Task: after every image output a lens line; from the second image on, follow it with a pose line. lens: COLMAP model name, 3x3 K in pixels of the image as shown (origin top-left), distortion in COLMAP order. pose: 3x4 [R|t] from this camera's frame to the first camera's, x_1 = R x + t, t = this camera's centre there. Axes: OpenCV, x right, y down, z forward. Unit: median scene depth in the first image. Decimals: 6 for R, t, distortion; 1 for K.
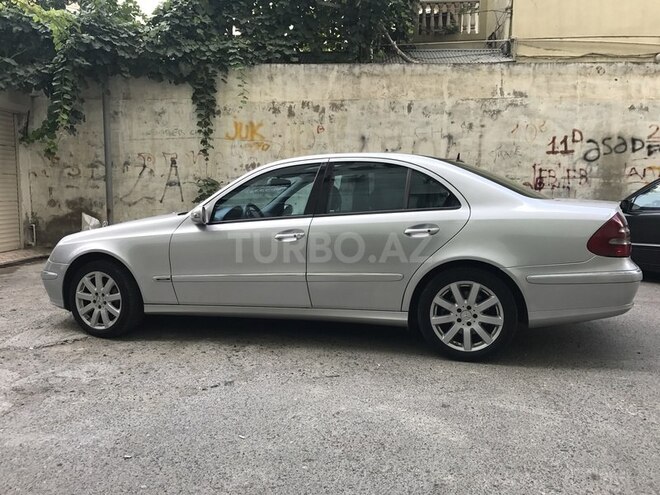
lens RADIAL K [[540.9, 0, 330.0], [0, 540.9, 247.5], [0, 0, 1]] dist [0.053502, -0.072015]
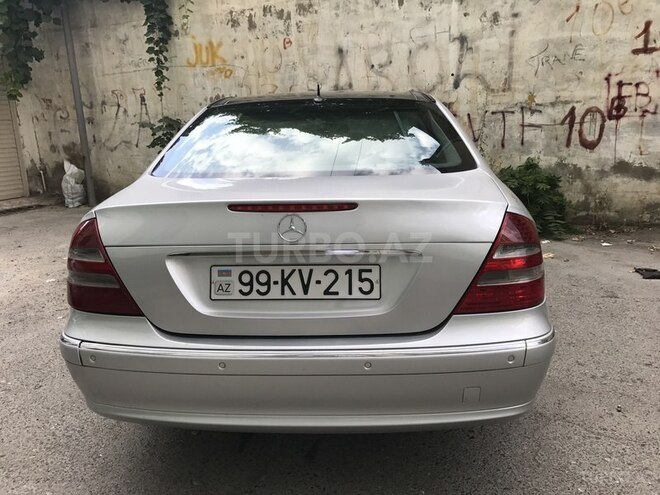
lens RADIAL K [[549.9, 0, 322.3], [0, 549.9, 245.4], [0, 0, 1]] dist [0.013265, -0.001654]
pose [[0.909867, 0.062307, -0.410194, 0.350810], [-0.007927, 0.991090, 0.132961, -0.048624], [0.414823, -0.117725, 0.902254, 0.323524]]
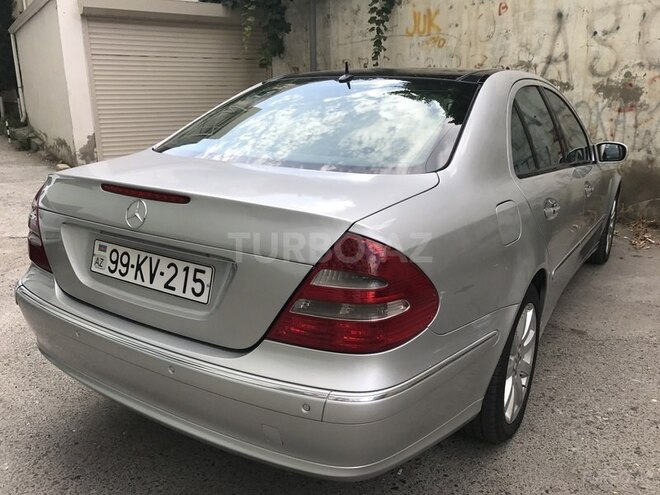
lens RADIAL K [[549.9, 0, 322.3], [0, 549.9, 245.4], [0, 0, 1]] dist [0.013265, -0.001654]
pose [[0.586488, 0.217656, -0.780165, 0.441736], [-0.082387, 0.974252, 0.209870, -0.062687], [0.805757, -0.058810, 0.589319, 0.421737]]
